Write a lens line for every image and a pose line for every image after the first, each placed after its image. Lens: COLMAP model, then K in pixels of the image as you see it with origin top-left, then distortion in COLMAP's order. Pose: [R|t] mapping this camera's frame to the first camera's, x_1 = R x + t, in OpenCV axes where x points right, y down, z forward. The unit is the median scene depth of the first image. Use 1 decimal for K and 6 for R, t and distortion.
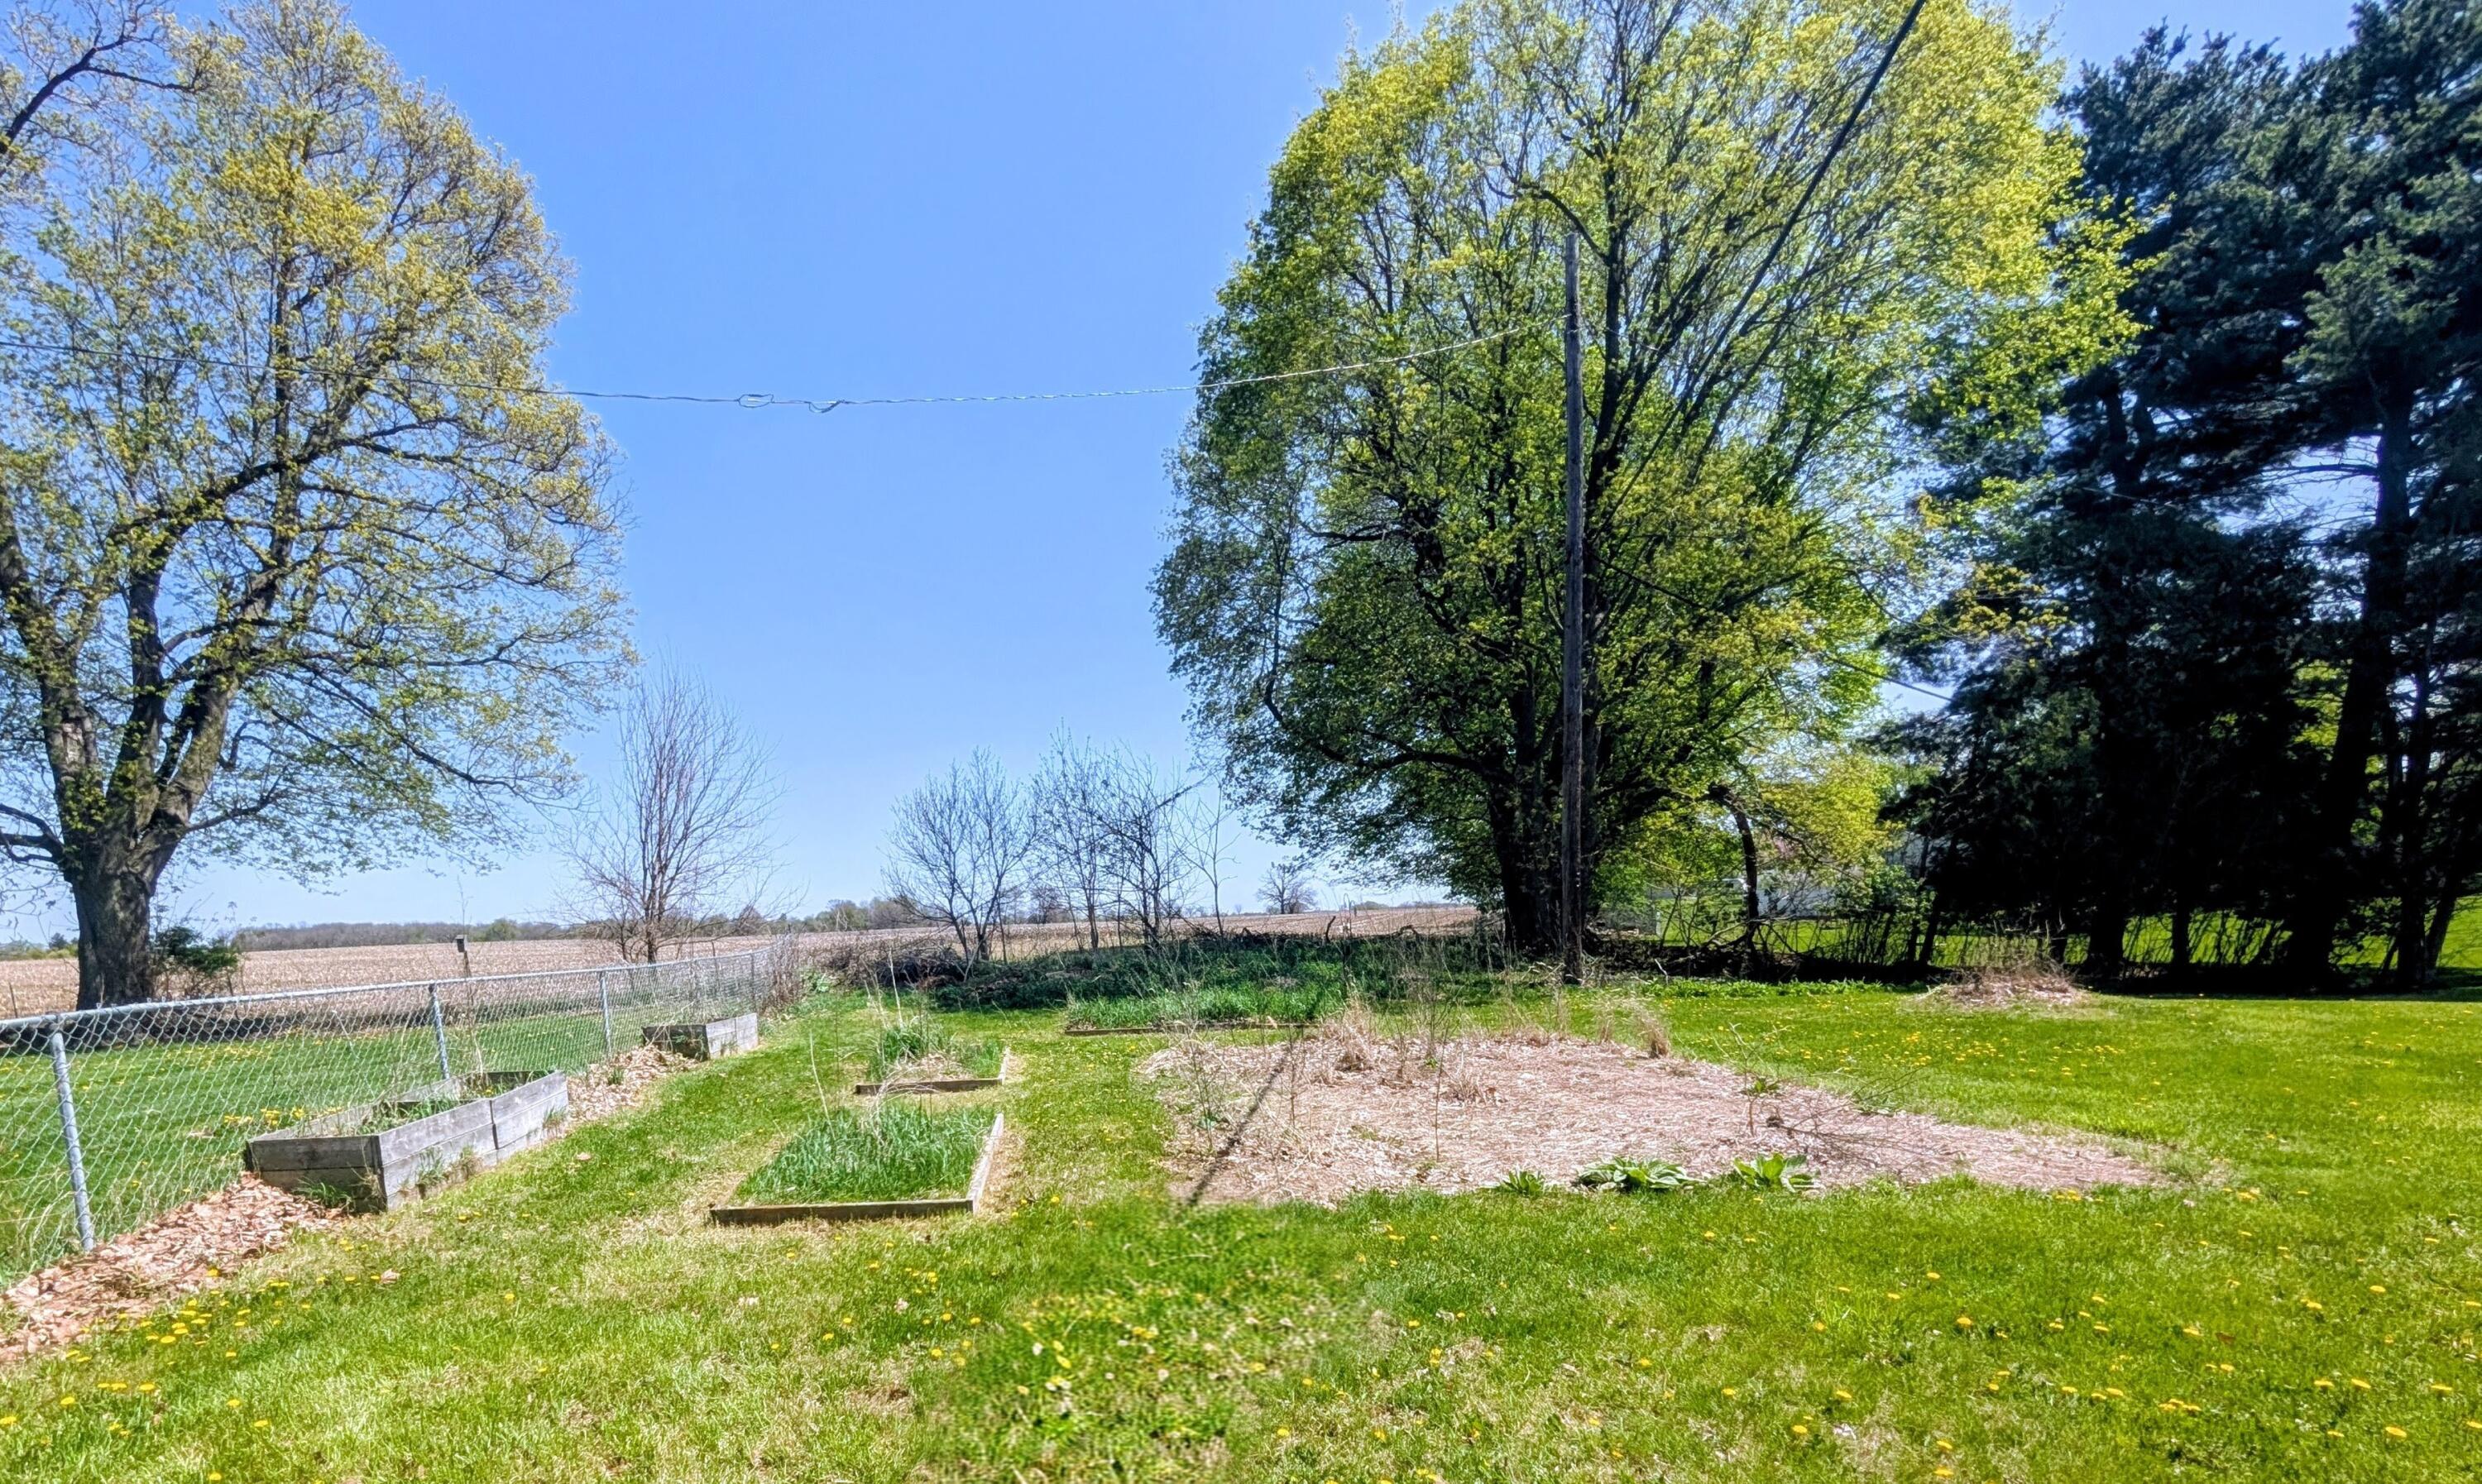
lens RADIAL K [[984.5, 0, 1230.6], [0, 984.5, 685.6], [0, 0, 1]] dist [0.003492, -0.000003]
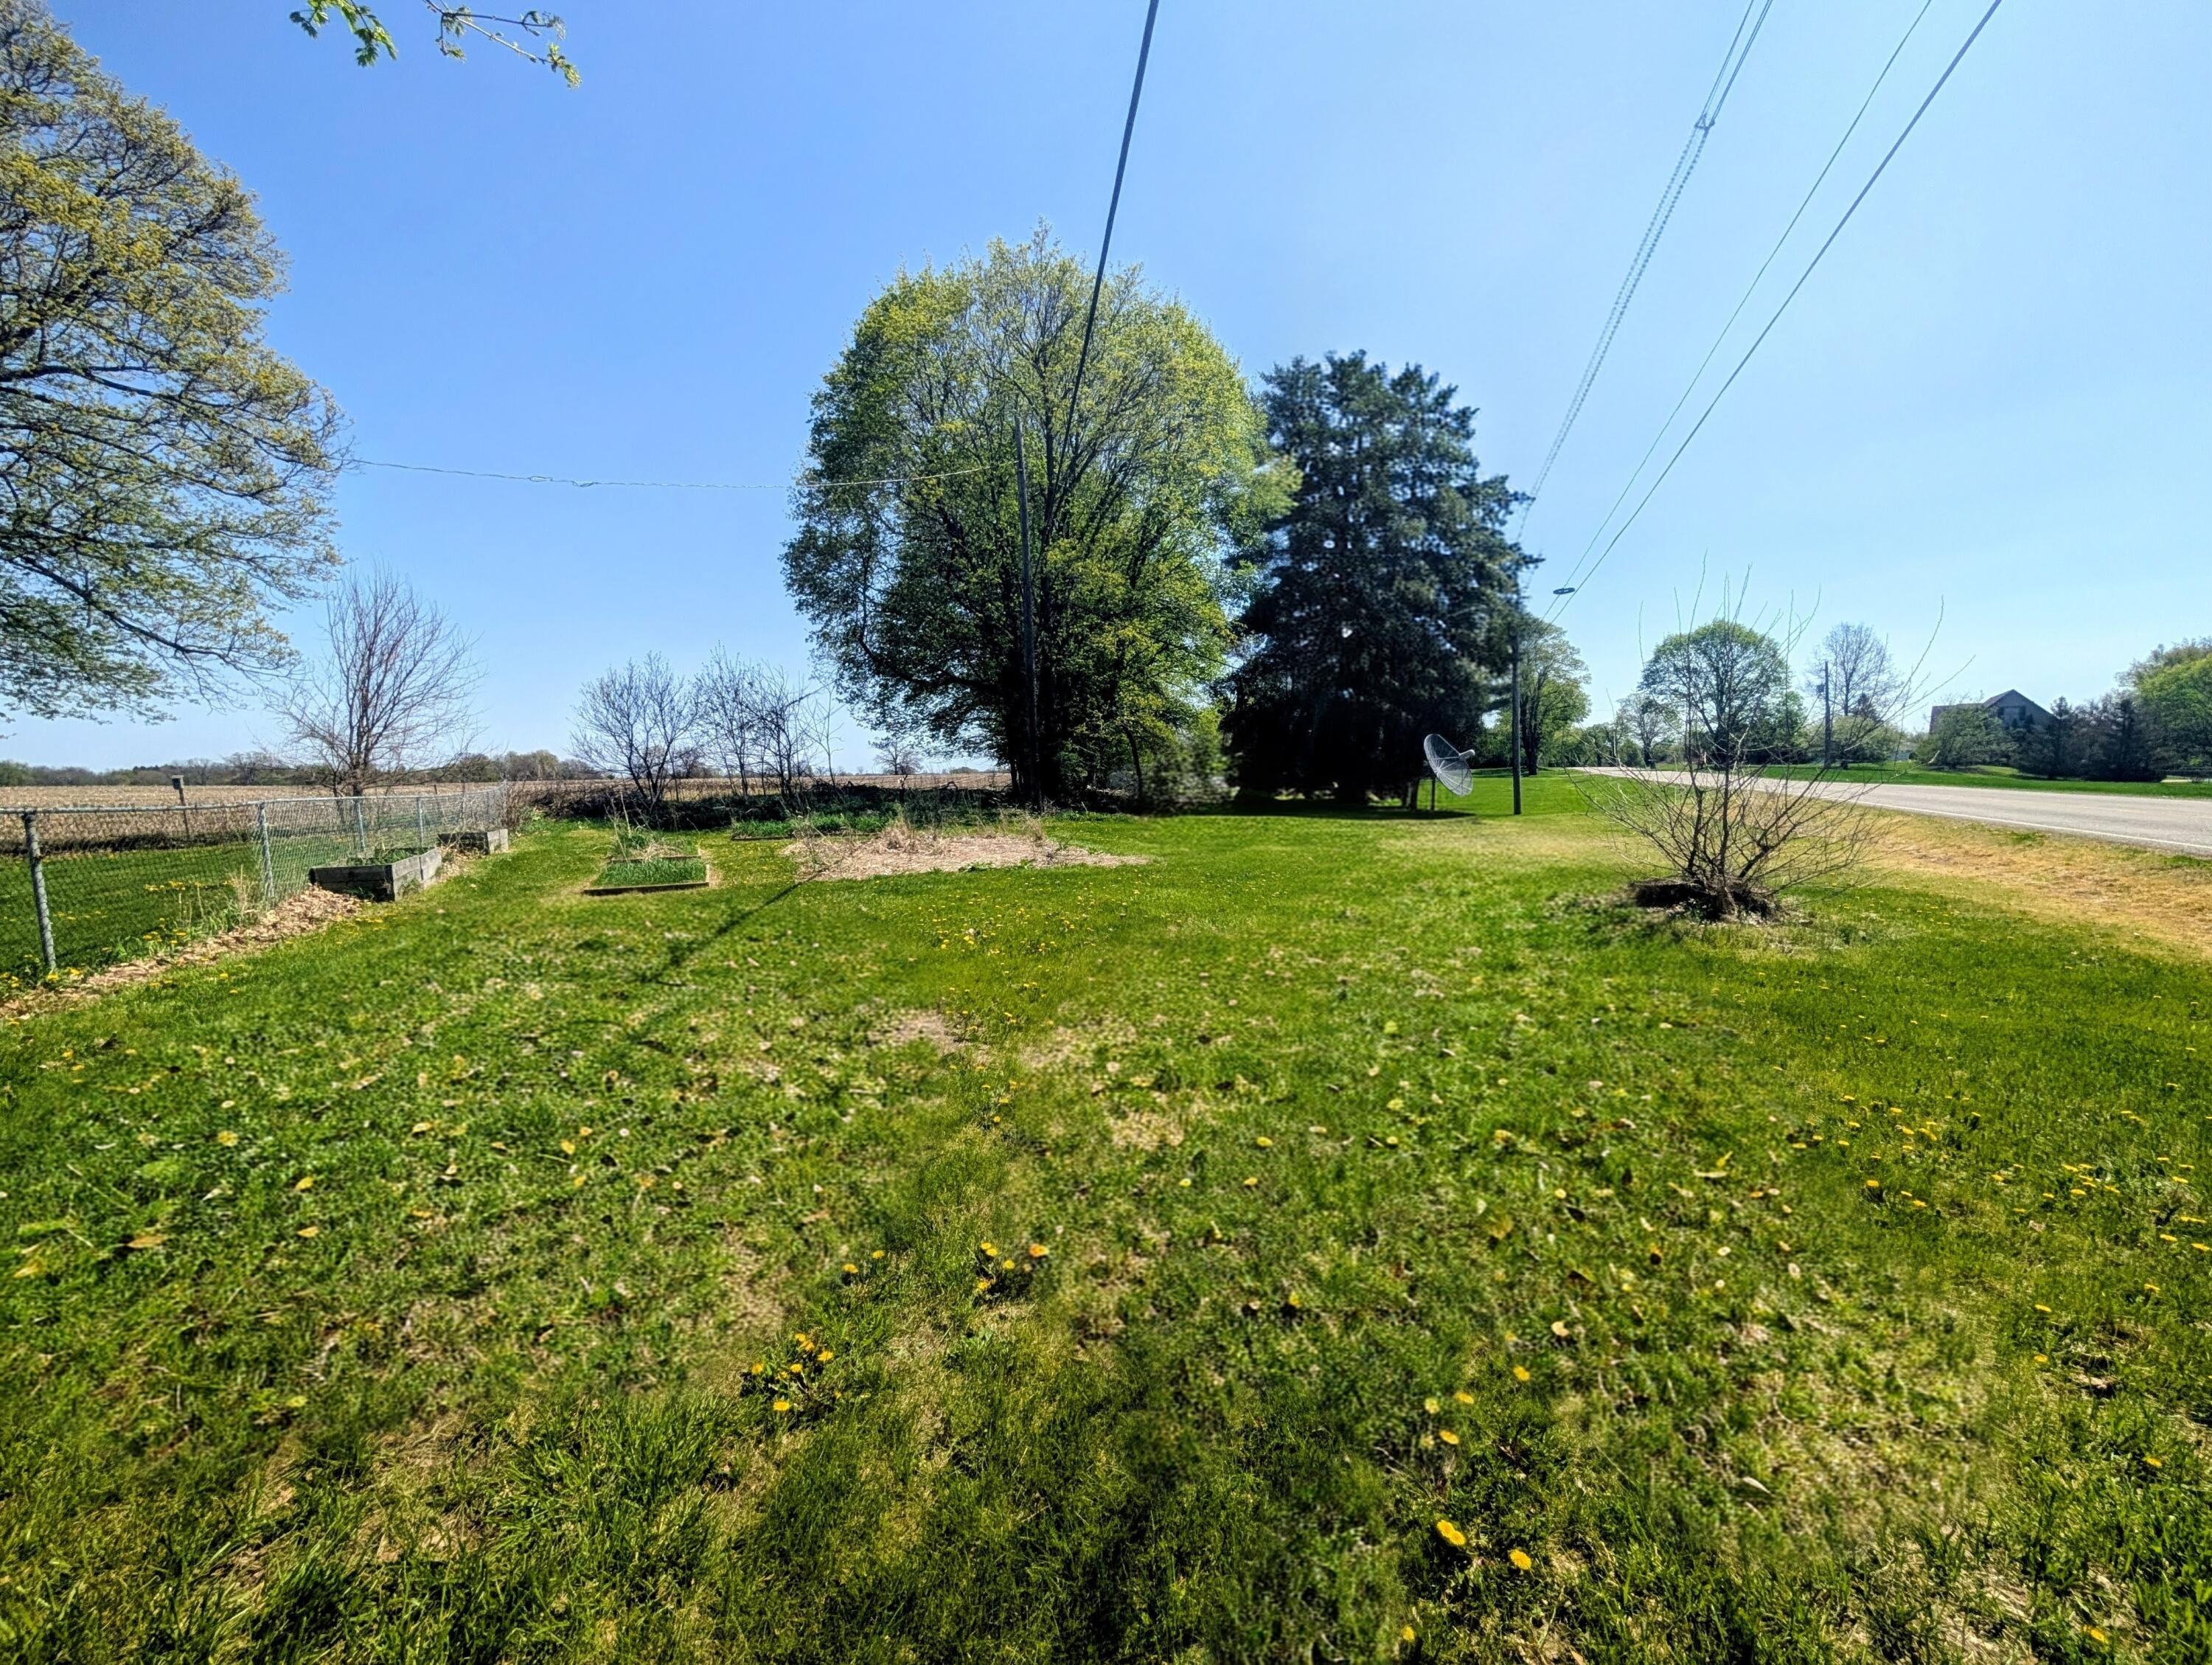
lens RADIAL K [[857.1, 0, 1106.0], [0, 857.1, 832.5], [0, 0, 1]] dist [-0.000534, -0.000249]
pose [[0.961191, 0.004078, 0.275855, 0.032353], [-0.083227, 0.957594, 0.275840, -0.088906], [-0.263032, -0.288094, 0.920769, -0.399753]]
